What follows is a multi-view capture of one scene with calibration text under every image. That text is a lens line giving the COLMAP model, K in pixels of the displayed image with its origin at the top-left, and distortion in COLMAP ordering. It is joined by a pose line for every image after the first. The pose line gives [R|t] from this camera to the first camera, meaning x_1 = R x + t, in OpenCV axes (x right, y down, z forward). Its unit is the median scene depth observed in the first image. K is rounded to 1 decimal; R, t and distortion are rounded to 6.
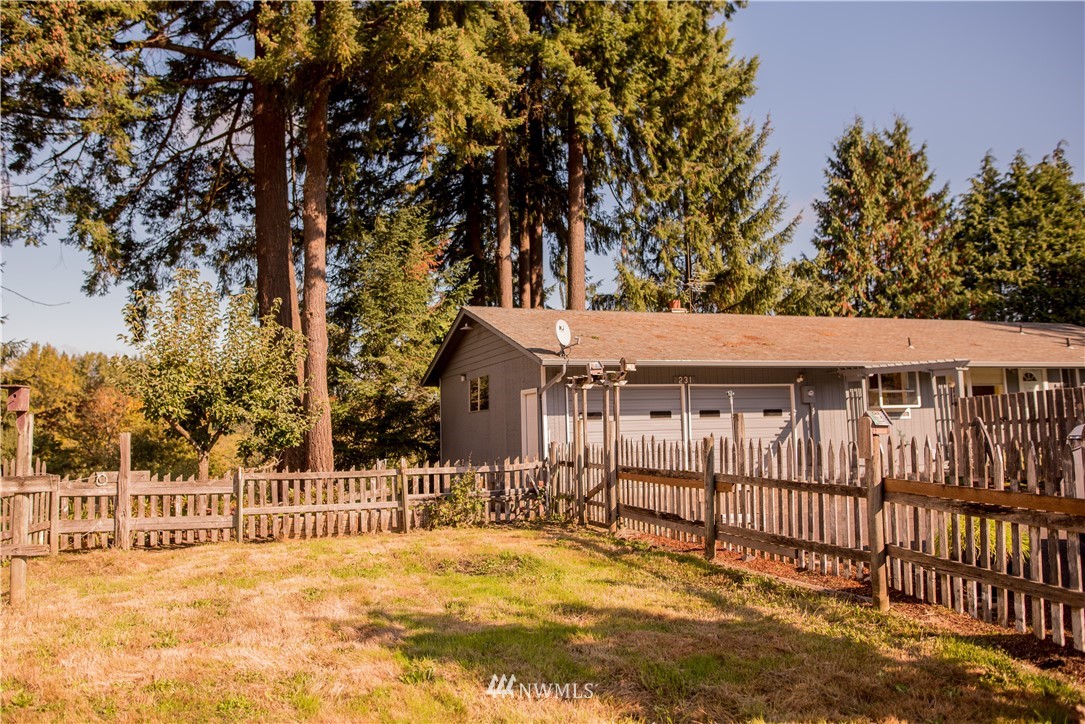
lens RADIAL K [[758.7, 0, 540.5], [0, 758.7, 356.3], [0, 0, 1]] dist [-0.067392, 0.055943]
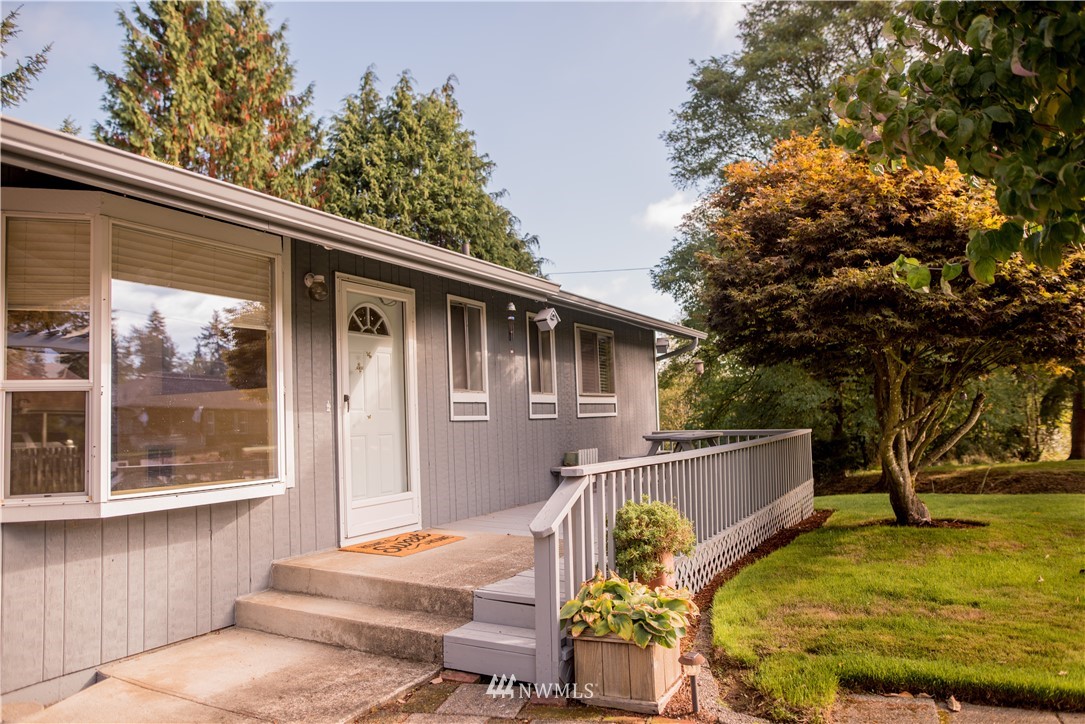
lens RADIAL K [[744.3, 0, 542.5], [0, 744.3, 362.0], [0, 0, 1]] dist [0.006285, 0.001312]
pose [[0.724813, 0.049592, 0.687159, 0.250966], [-0.050824, 0.998537, -0.018455, 0.024297], [-0.687069, -0.021548, 0.726273, 0.365471]]
